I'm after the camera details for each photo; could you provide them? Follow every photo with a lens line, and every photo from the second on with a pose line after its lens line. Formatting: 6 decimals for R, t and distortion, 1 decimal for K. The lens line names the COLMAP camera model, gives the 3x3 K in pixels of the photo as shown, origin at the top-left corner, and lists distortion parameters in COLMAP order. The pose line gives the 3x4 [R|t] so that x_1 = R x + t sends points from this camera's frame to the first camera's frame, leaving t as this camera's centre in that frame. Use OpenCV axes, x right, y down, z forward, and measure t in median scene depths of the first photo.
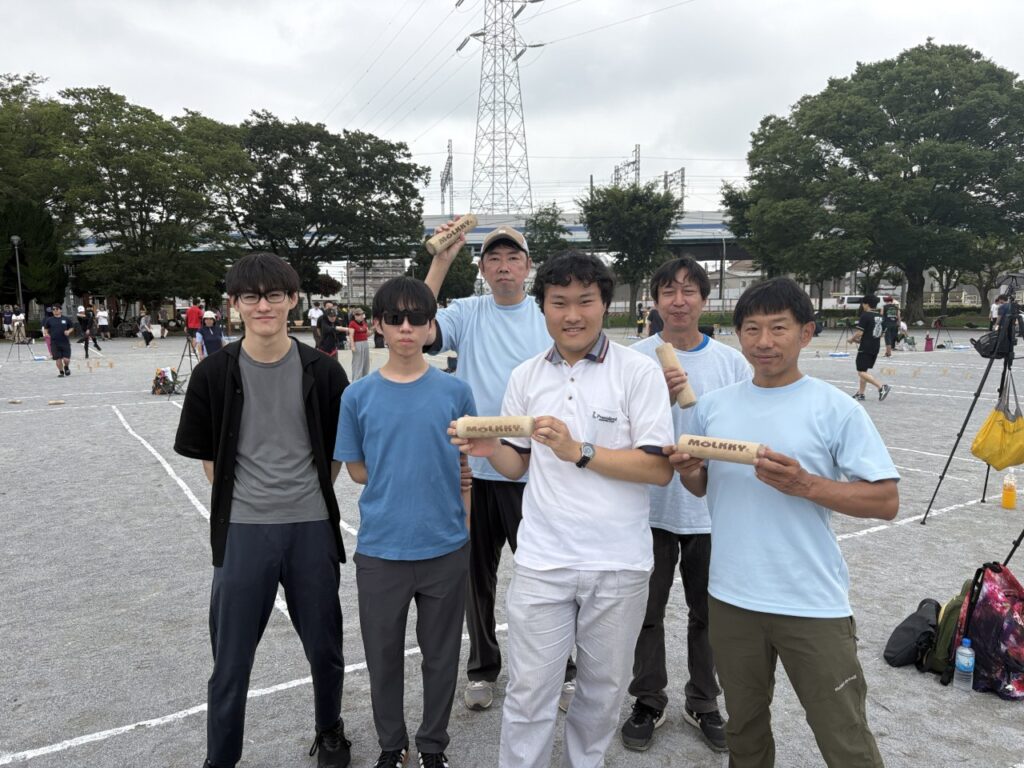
lens RADIAL K [[776.8, 0, 516.9], [0, 776.8, 386.7], [0, 0, 1]] dist [0.038256, -0.031694]
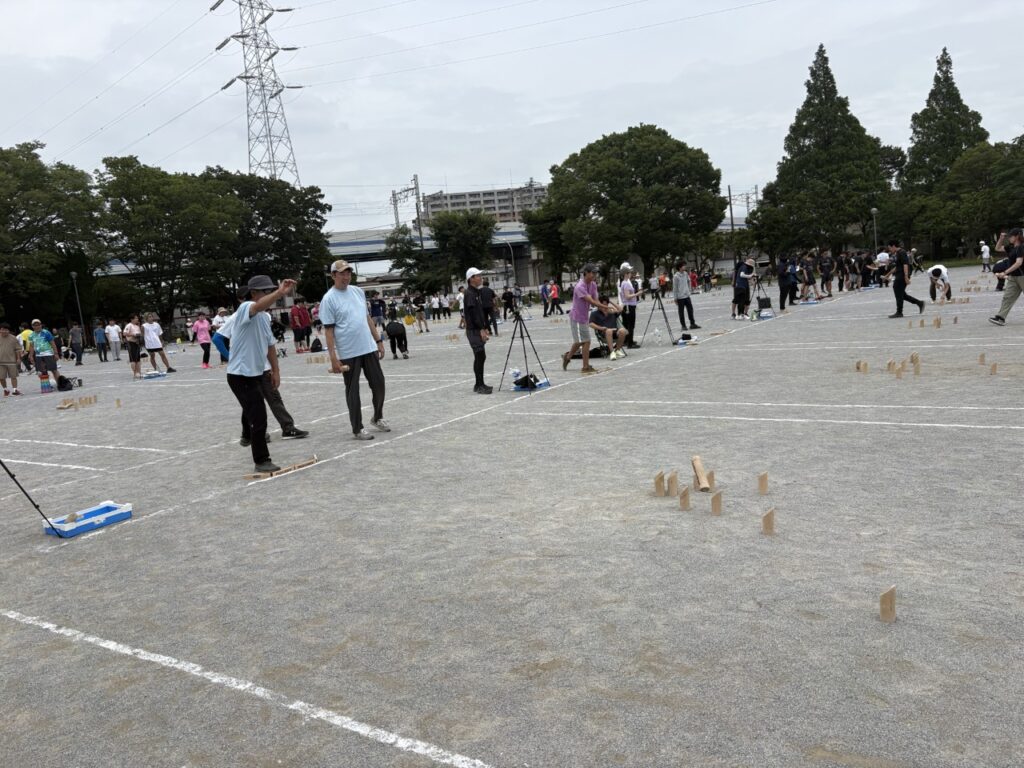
lens RADIAL K [[776.8, 0, 507.8], [0, 776.8, 382.3], [0, 0, 1]] dist [0.038256, -0.031694]
pose [[0.905479, -0.124088, 0.405846, -0.471651], [0.128626, 0.991561, 0.016194, 0.051042], [-0.404430, 0.037540, 0.913798, -0.396518]]
